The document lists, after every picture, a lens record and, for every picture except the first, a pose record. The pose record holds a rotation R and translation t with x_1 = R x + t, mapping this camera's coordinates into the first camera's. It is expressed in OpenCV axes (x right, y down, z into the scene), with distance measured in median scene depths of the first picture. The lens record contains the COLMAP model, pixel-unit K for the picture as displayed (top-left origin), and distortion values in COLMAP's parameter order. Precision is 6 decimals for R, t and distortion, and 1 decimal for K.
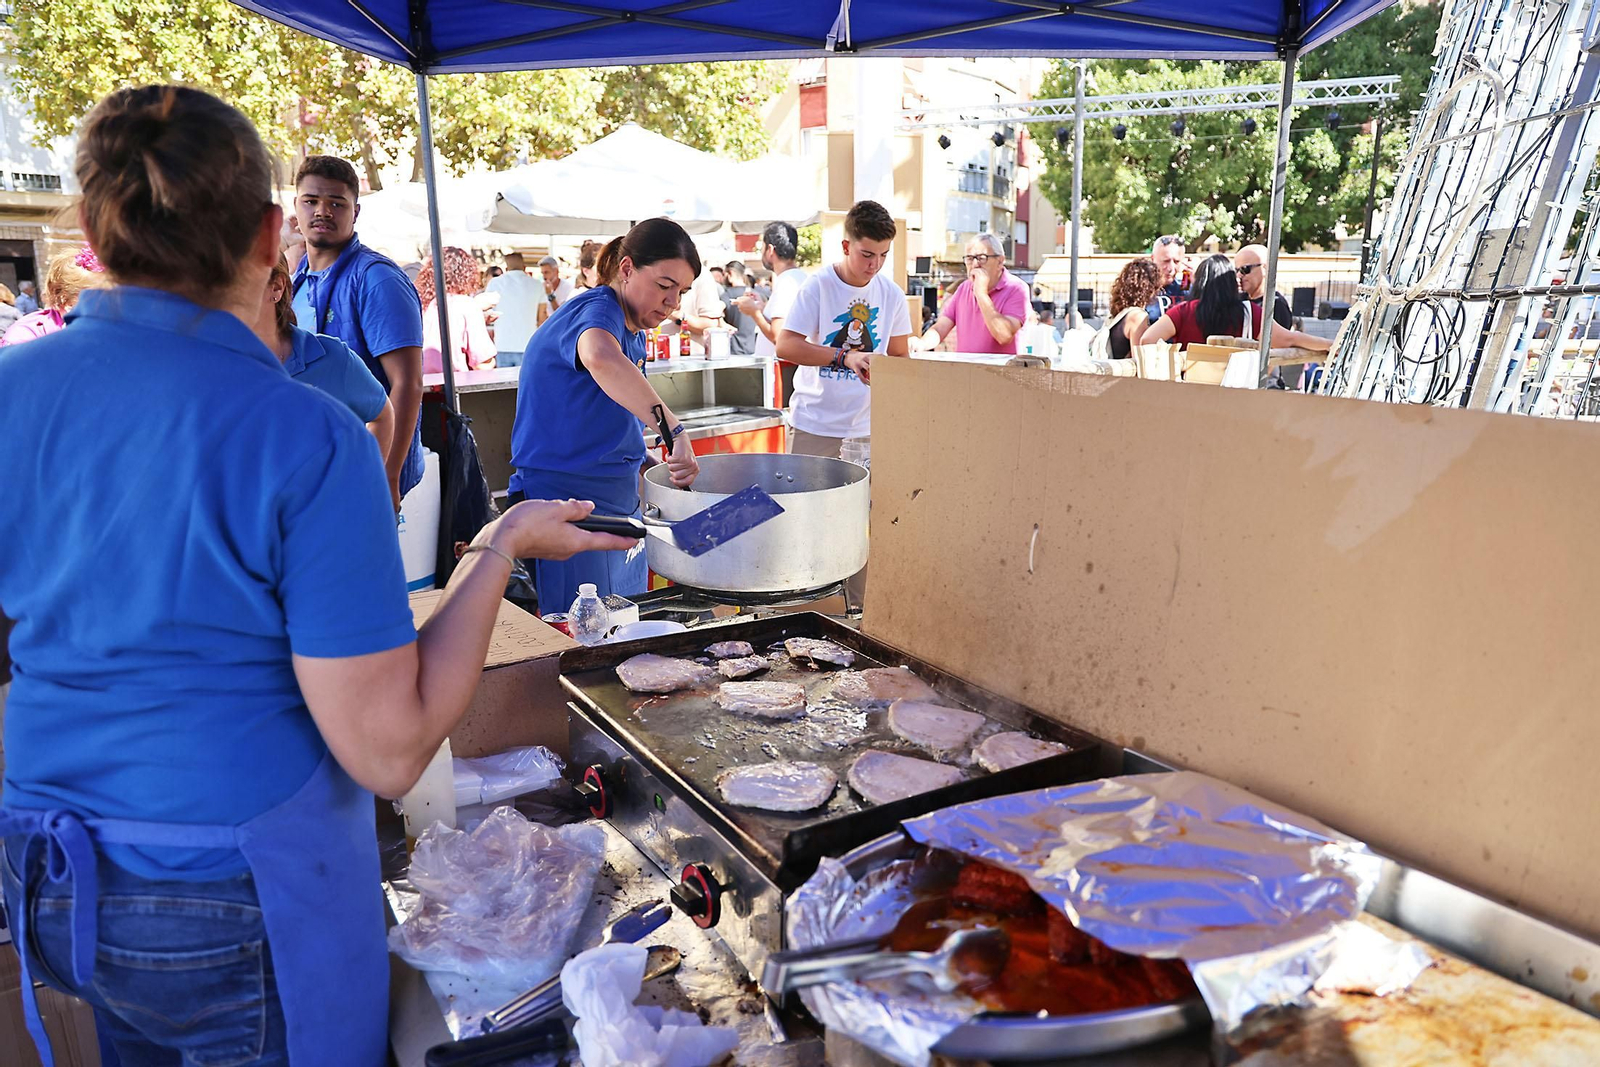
lens RADIAL K [[1119.8, 0, 802.9], [0, 1119.8, 530.5], [0, 0, 1]] dist [-0.016983, 0.006481]
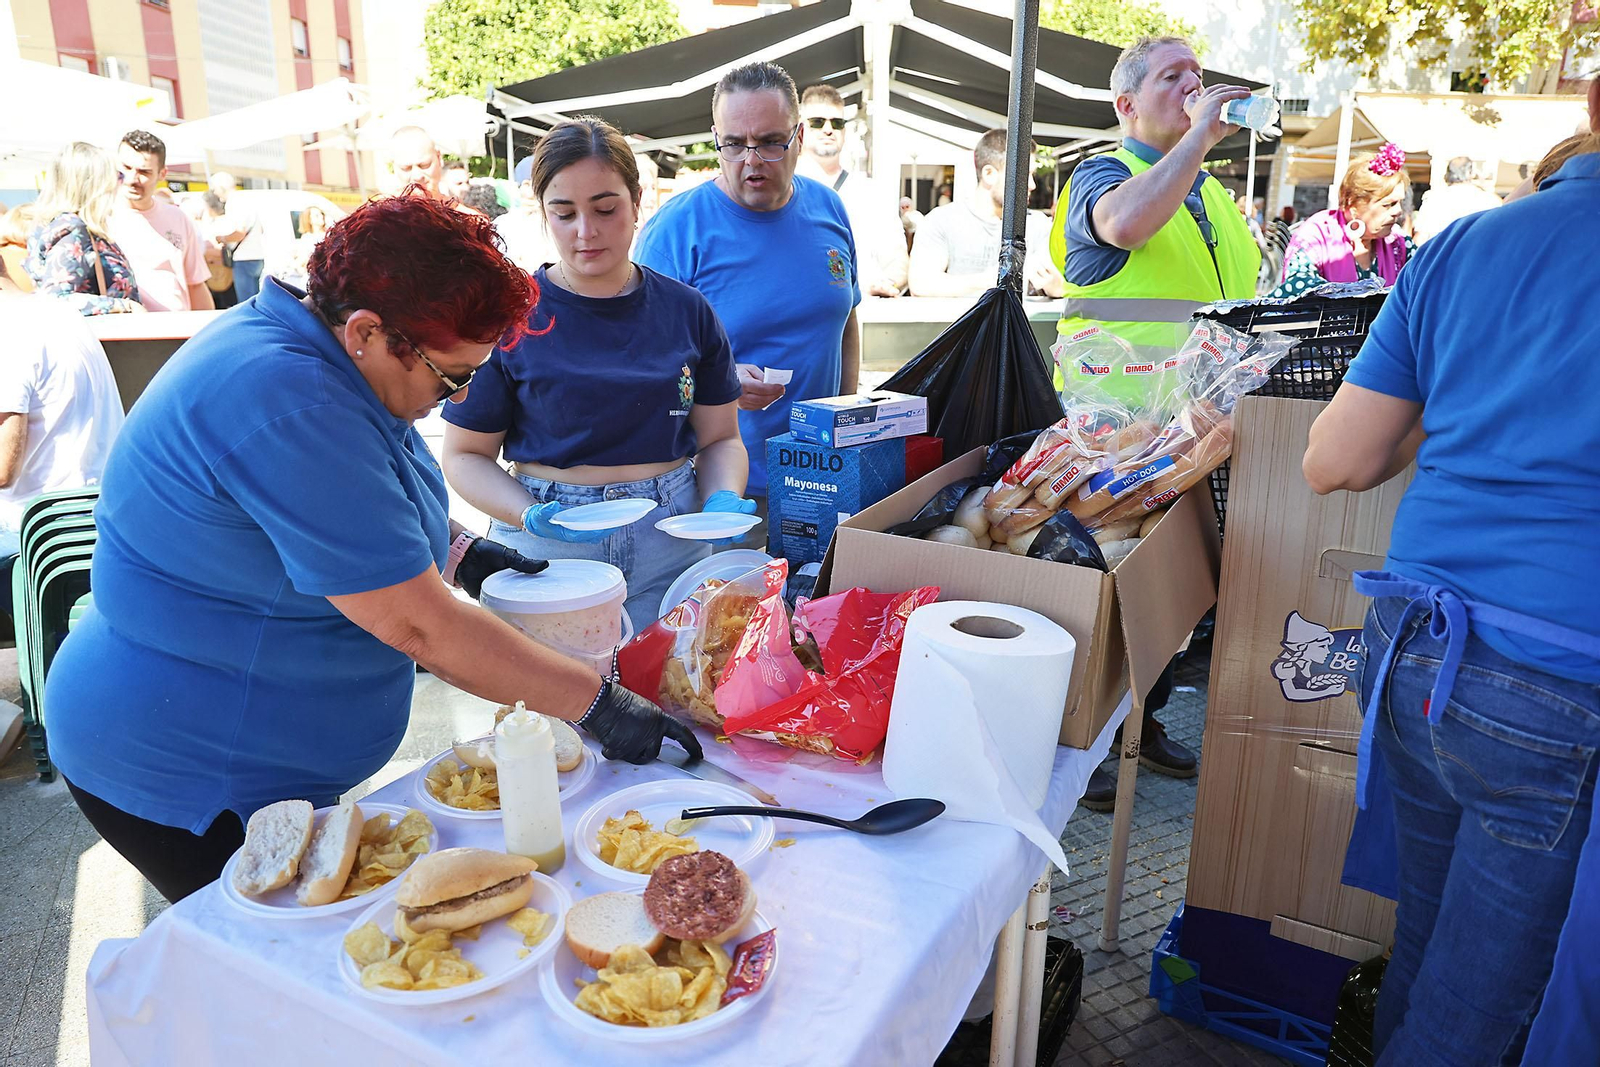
lens RADIAL K [[1119.8, 0, 800.3], [0, 1119.8, 537.8], [0, 0, 1]] dist [-0.016983, 0.006481]
pose [[0.591222, 0.226975, -0.773912, -0.148772], [-0.173374, 0.972916, 0.152892, 0.135182], [0.787654, 0.043783, 0.614561, -0.319014]]
